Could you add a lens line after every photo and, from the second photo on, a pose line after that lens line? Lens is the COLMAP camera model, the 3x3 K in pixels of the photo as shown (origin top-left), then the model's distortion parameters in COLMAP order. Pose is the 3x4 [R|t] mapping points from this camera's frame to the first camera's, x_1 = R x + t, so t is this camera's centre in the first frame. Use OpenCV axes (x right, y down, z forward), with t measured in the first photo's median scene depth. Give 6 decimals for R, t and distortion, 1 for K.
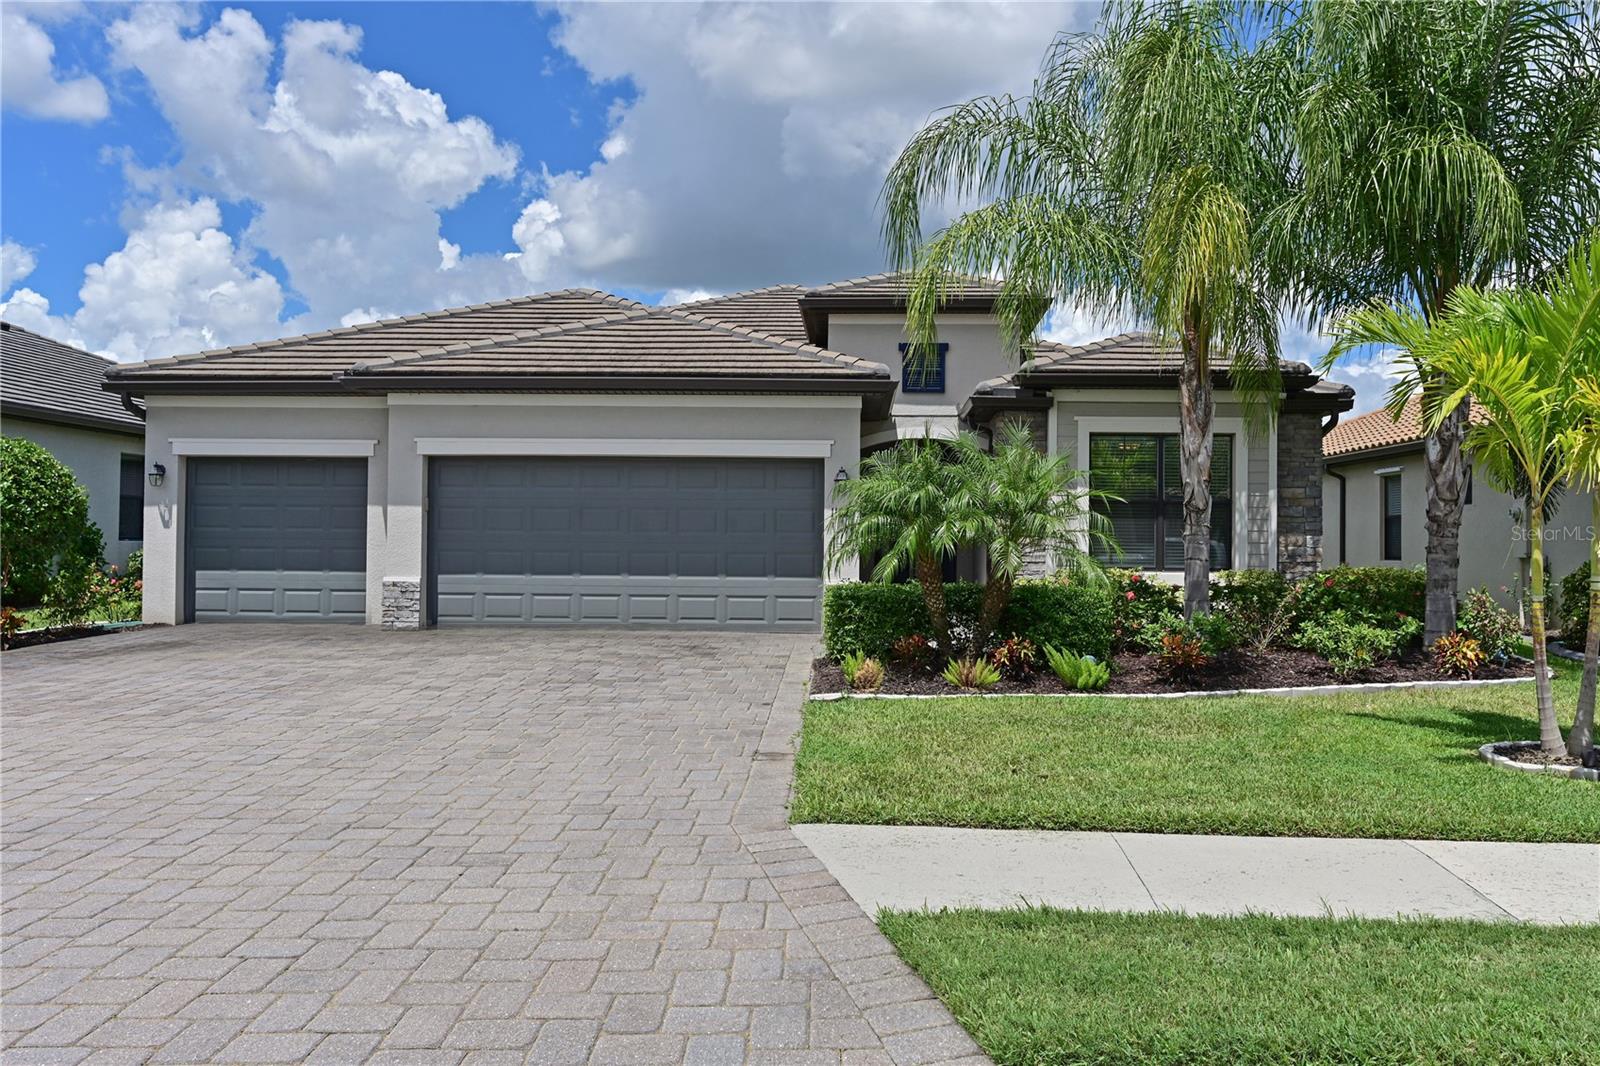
lens RADIAL K [[1323.1, 0, 805.3], [0, 1323.1, 497.4], [0, 0, 1]] dist [0.031694, 0.000624]
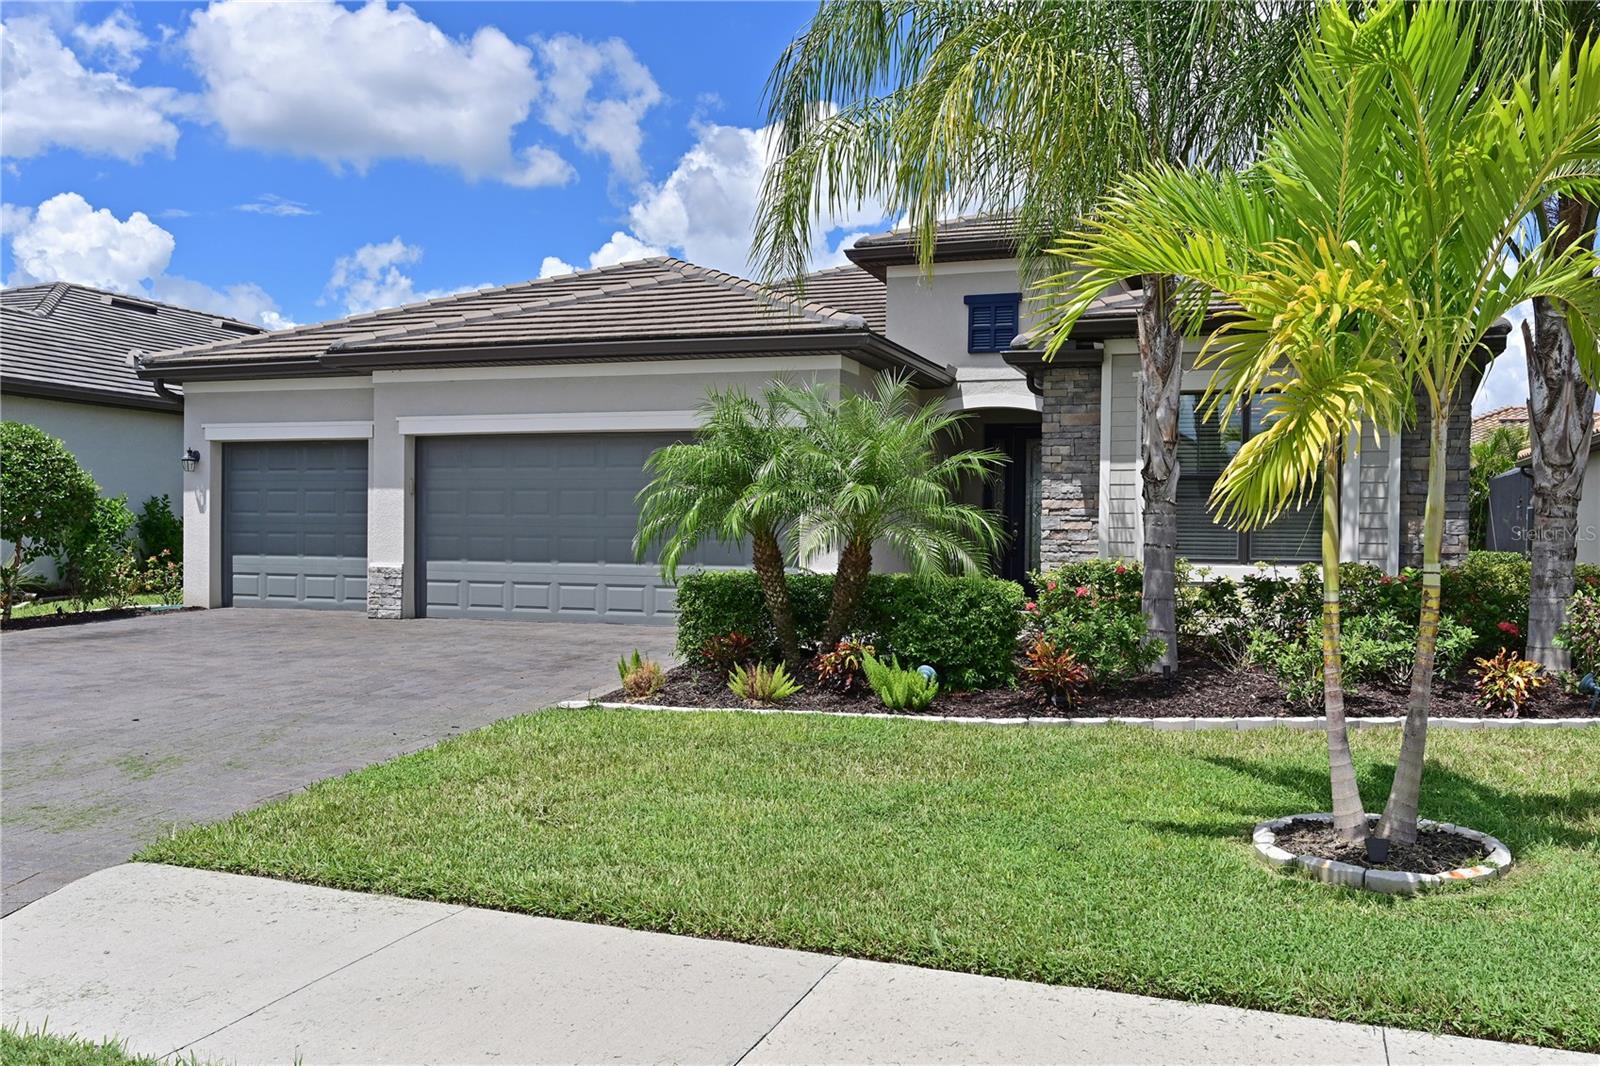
lens RADIAL K [[1347.9, 0, 812.5], [0, 1347.9, 527.7], [0, 0, 1]] dist [0.020172, -0.000537]
pose [[0.952423, 0.000603, -0.304780, 0.286367], [0.006767, 0.999710, 0.023125, 0.014156], [0.304706, -0.024087, 0.952142, 0.165698]]
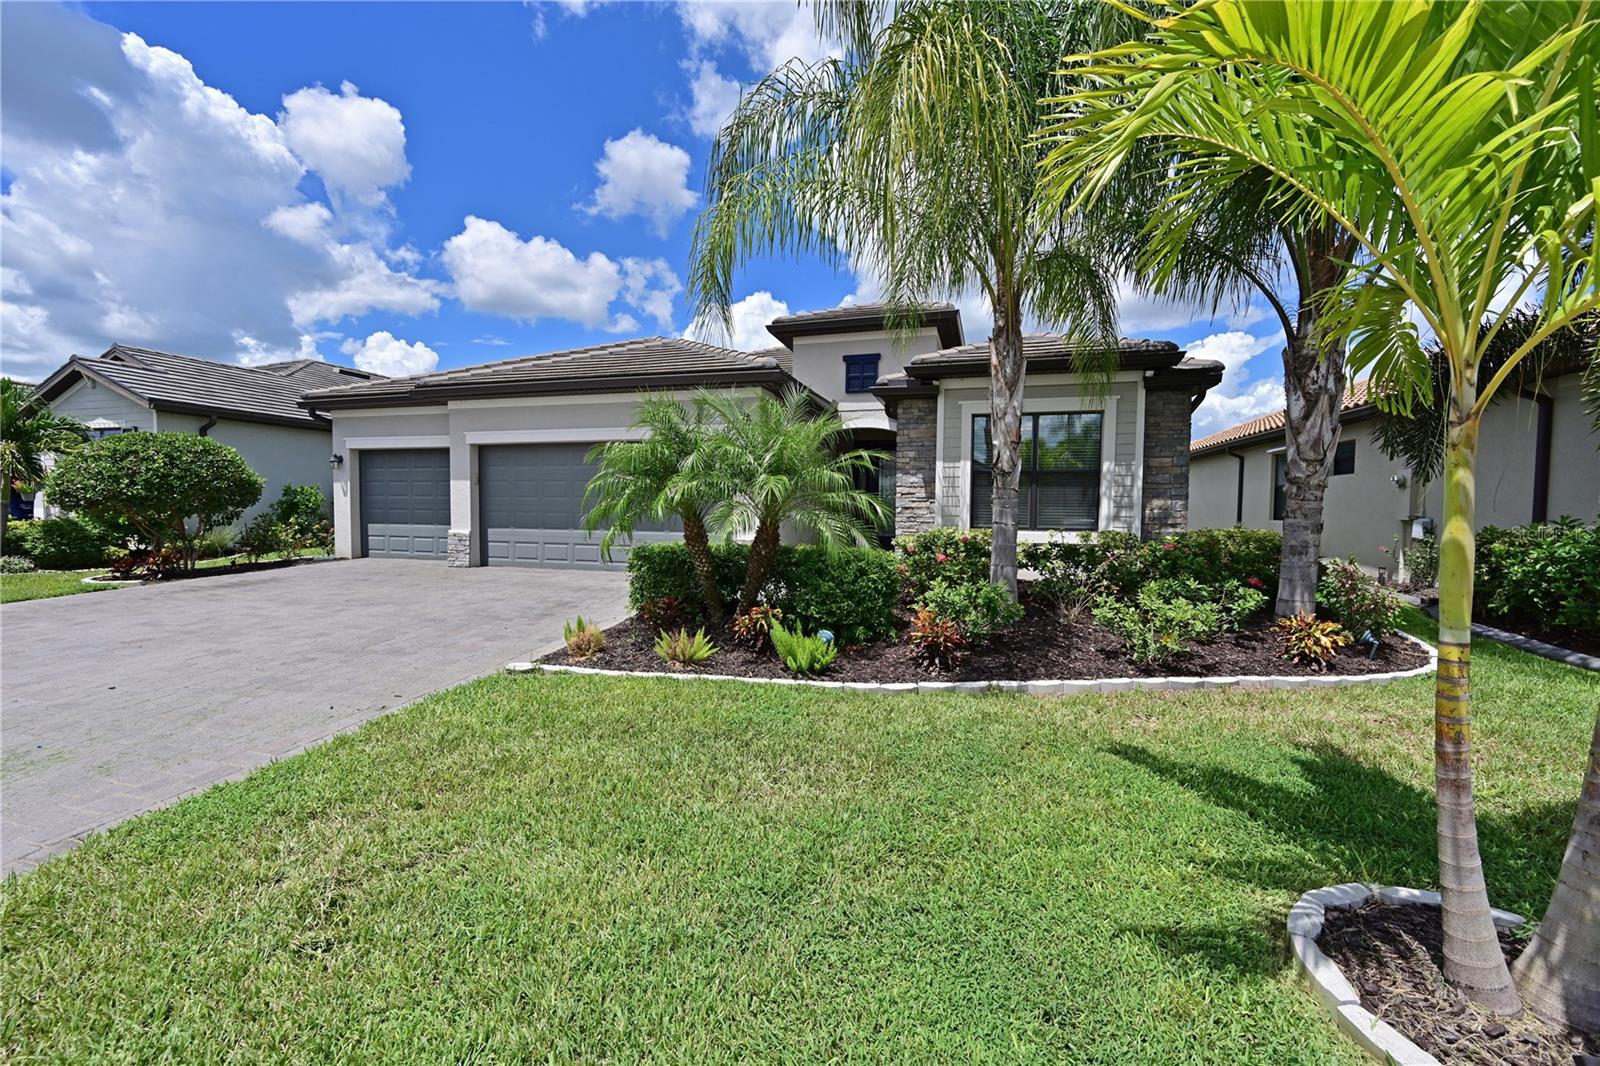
lens RADIAL K [[646.6, 0, 788.8], [0, 646.6, 524.8], [0, 0, 1]] dist [0.010429, -0.001514]
pose [[0.965640, 0.008571, -0.259743, 0.222201], [0.007470, 0.998128, 0.060705, 0.014643], [0.259777, -0.060559, 0.963768, 0.417154]]
